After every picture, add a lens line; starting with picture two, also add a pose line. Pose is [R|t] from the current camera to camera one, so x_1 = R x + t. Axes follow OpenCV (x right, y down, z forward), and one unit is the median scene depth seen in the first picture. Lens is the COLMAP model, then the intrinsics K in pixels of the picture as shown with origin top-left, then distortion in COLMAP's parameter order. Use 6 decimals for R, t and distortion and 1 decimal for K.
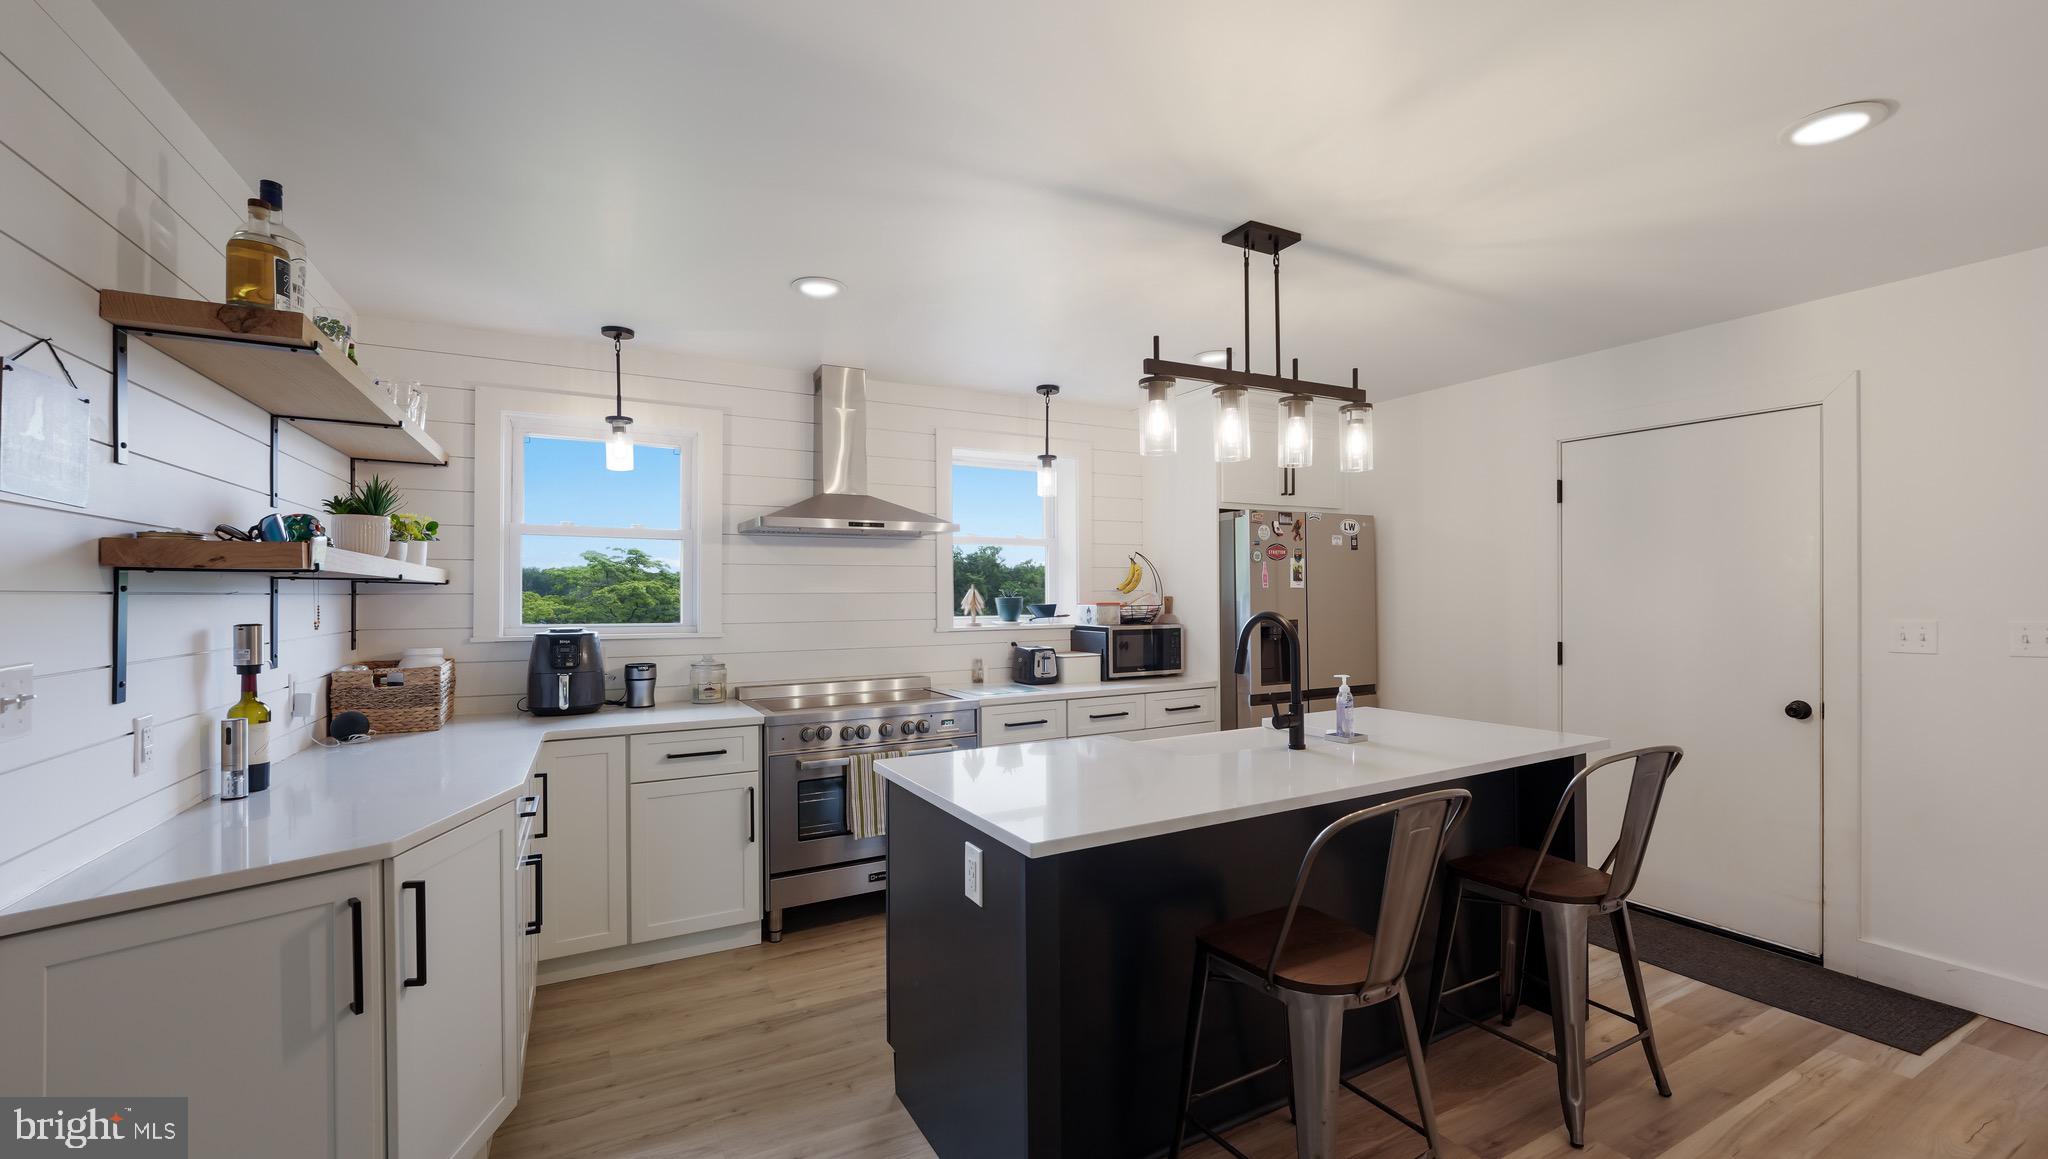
lens RADIAL K [[828.9, 0, 1034.2], [0, 828.9, 593.9], [0, 0, 1]] dist [-0.000013, -0.000093]
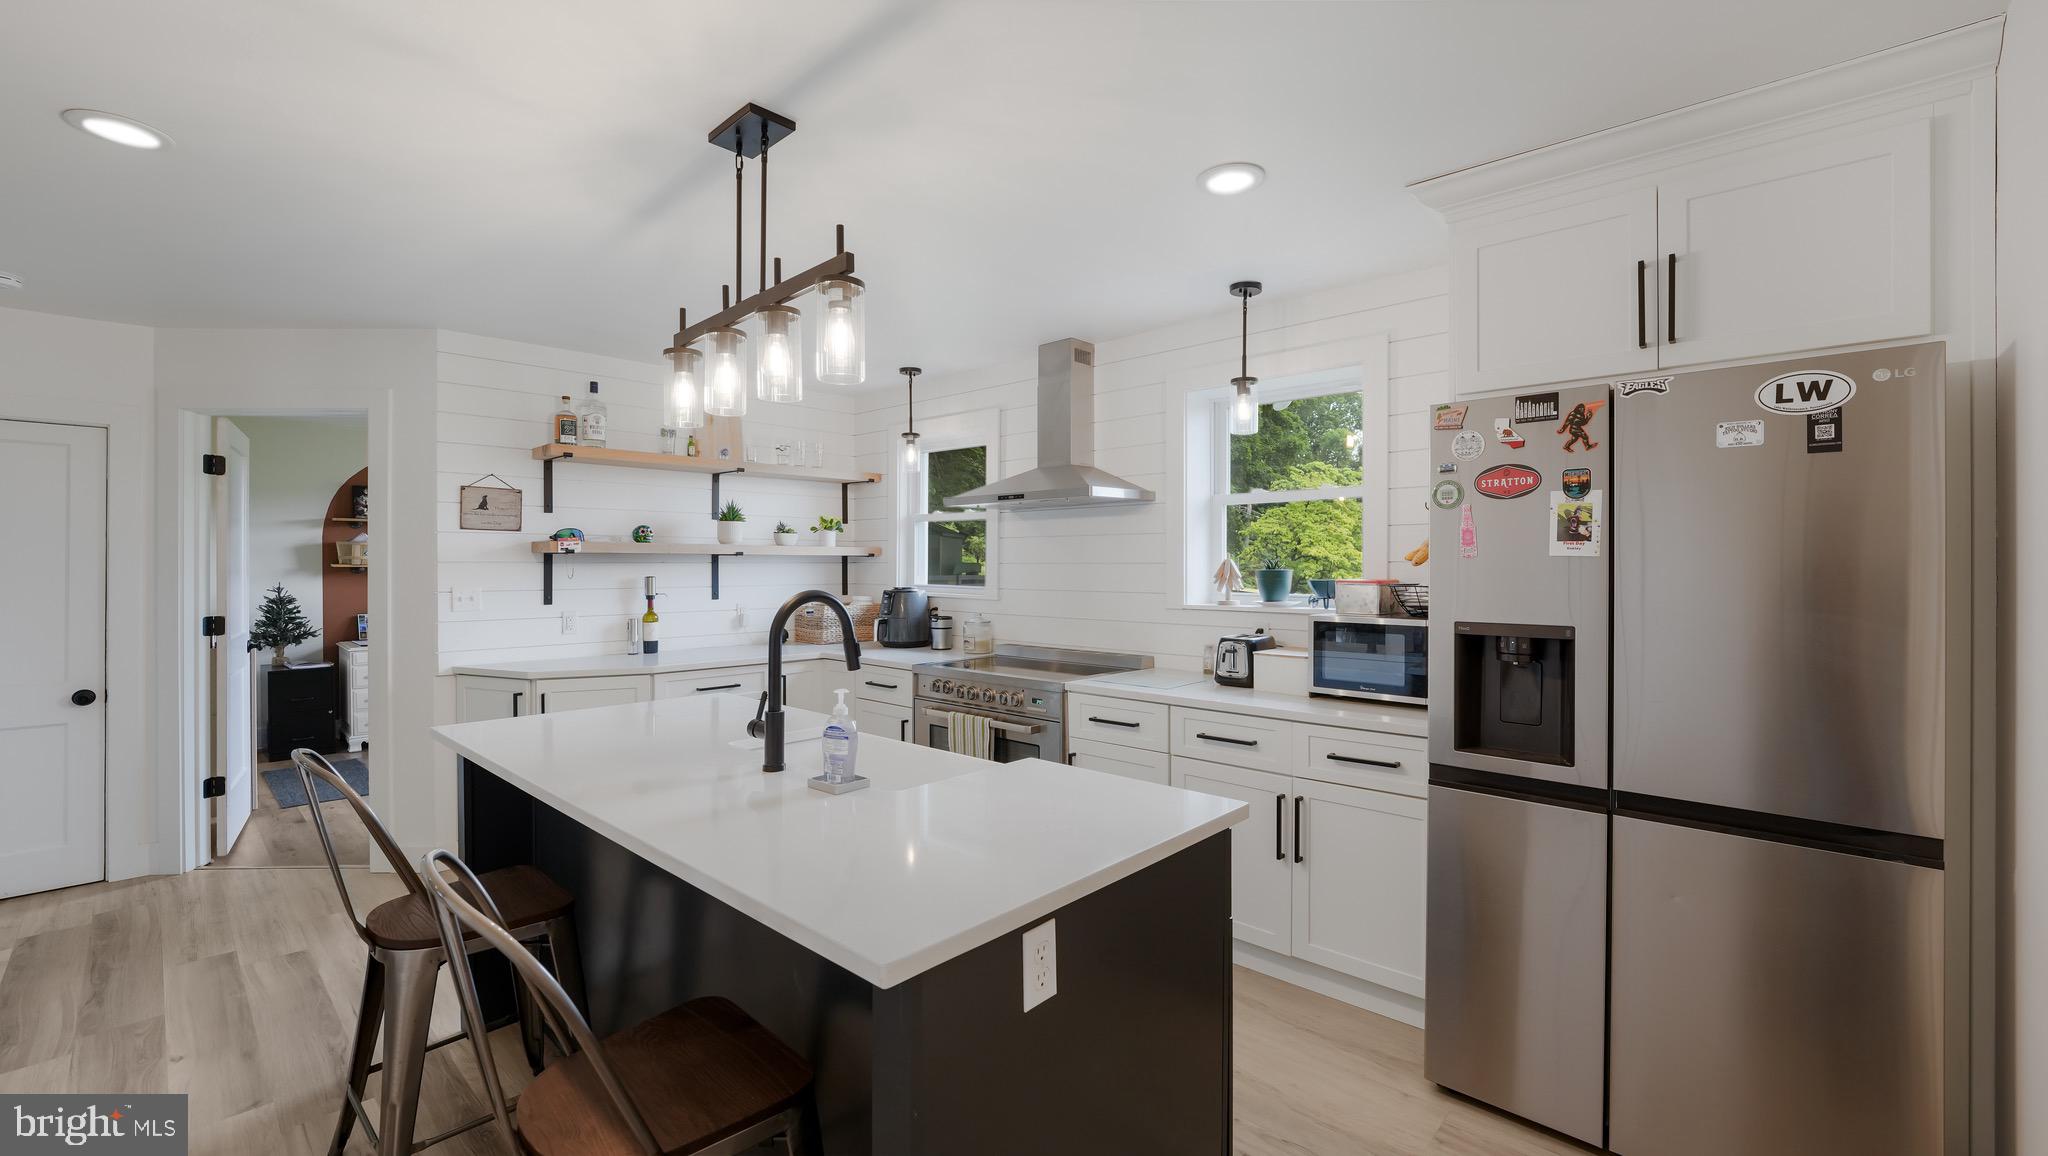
lens RADIAL K [[828.9, 0, 1029.8], [0, 828.9, 569.5], [0, 0, 1]] dist [-0.000013, -0.000093]
pose [[0.310535, 0.012970, -0.950473, 0.667641], [-0.002581, 0.999915, 0.012802, -0.005632], [0.950558, -0.001523, 0.310542, 0.593515]]
